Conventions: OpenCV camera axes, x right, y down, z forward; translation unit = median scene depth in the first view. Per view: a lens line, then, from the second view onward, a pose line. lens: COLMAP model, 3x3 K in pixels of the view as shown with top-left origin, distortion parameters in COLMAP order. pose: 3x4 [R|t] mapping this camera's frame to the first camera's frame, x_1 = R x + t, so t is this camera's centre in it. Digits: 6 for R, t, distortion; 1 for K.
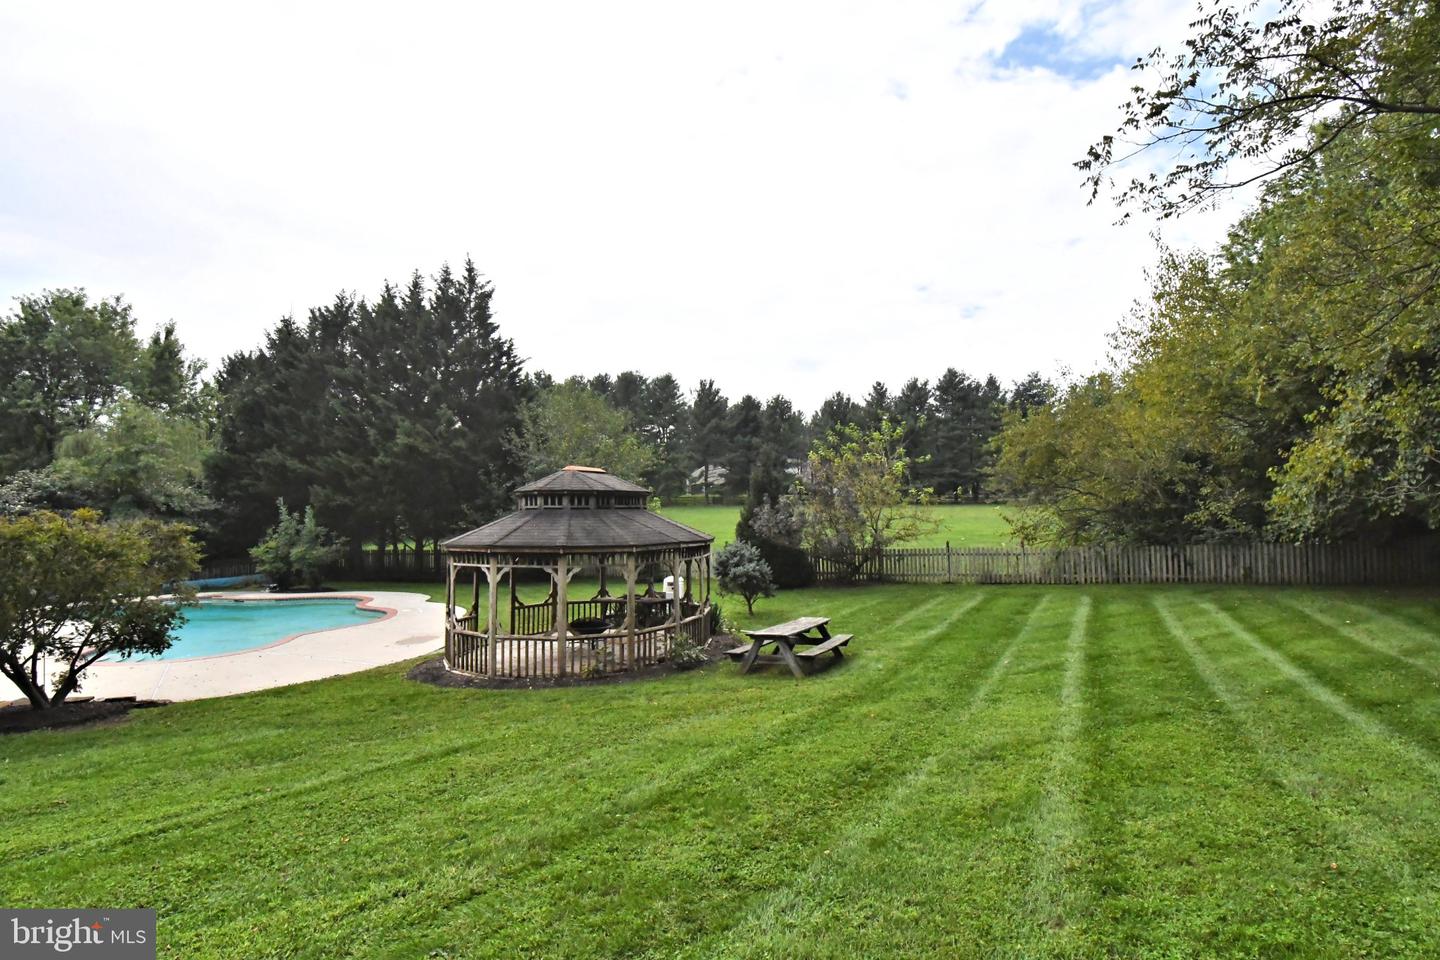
lens RADIAL K [[715.8, 0, 725.0], [0, 715.8, 485.4], [0, 0, 1]] dist [0.001628, -0.016720]
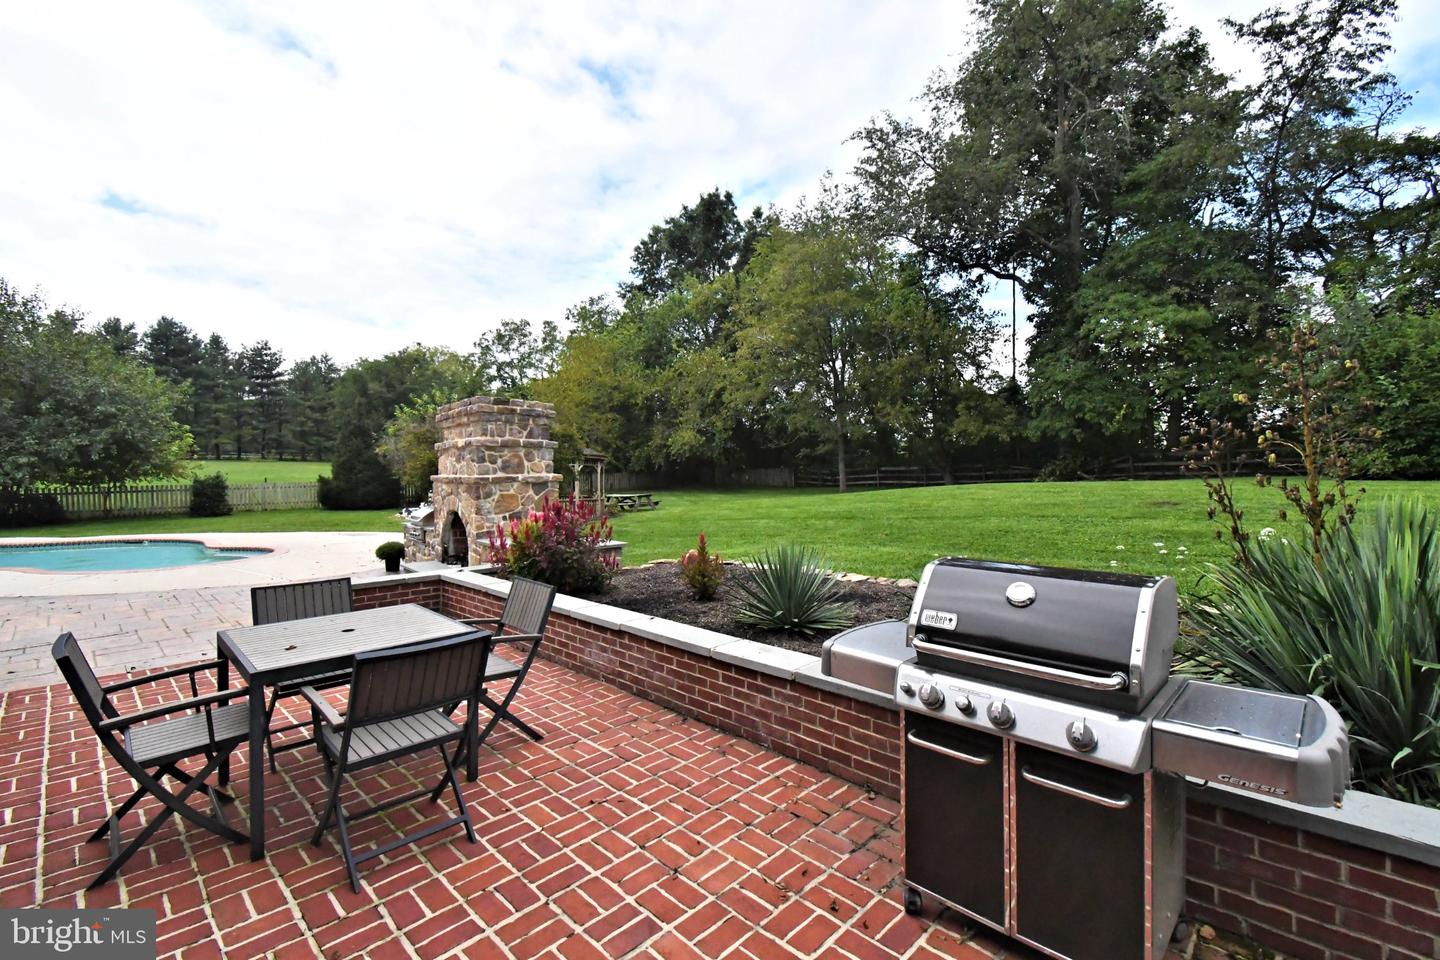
lens RADIAL K [[625.1, 0, 720.0], [0, 625.1, 480.0], [0, 0, 1]] dist [0.044559, -0.024237]
pose [[0.354266, -0.004201, 0.935135, -0.541299], [-0.033512, 0.999291, 0.017185, 0.034728], [-0.934544, -0.037426, 0.353874, -0.001498]]
